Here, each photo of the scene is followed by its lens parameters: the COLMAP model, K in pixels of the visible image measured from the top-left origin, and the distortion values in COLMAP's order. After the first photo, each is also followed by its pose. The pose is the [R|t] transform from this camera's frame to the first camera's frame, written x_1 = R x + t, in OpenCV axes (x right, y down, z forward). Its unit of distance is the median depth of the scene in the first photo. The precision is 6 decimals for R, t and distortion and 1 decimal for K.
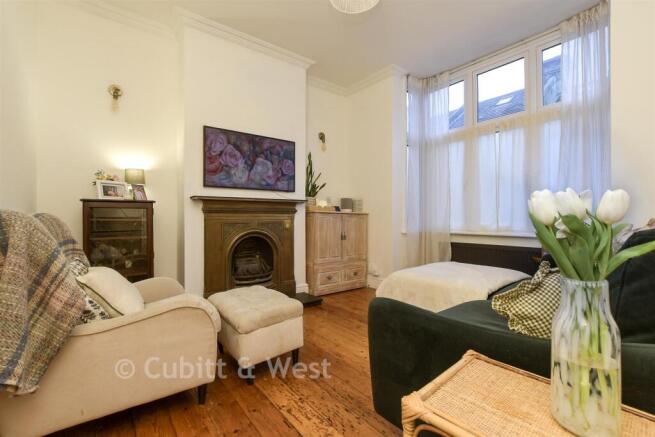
lens RADIAL K [[299.0, 0, 327.5], [0, 299.0, 218.5], [0, 0, 1]] dist [0.004005, 0.000424]
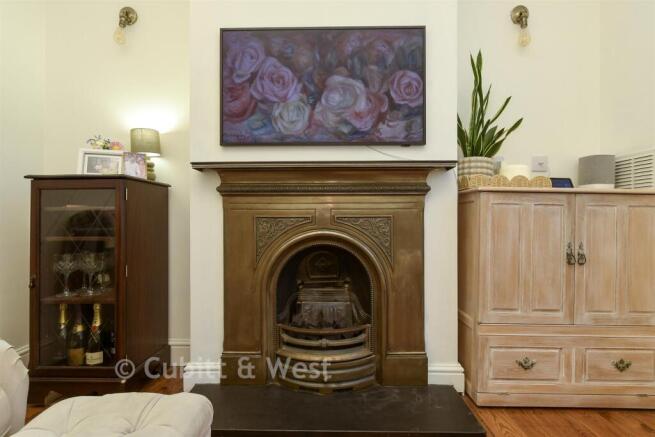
lens RADIAL K [[340.7, 0, 327.5], [0, 340.7, 218.5], [0, 0, 1]] dist [-0.003178, -0.000626]
pose [[0.775331, 0.000340, -0.631556, 0.093386], [-0.002878, 0.999991, -0.002995, 0.019097], [0.631549, 0.004140, 0.775325, 0.574710]]
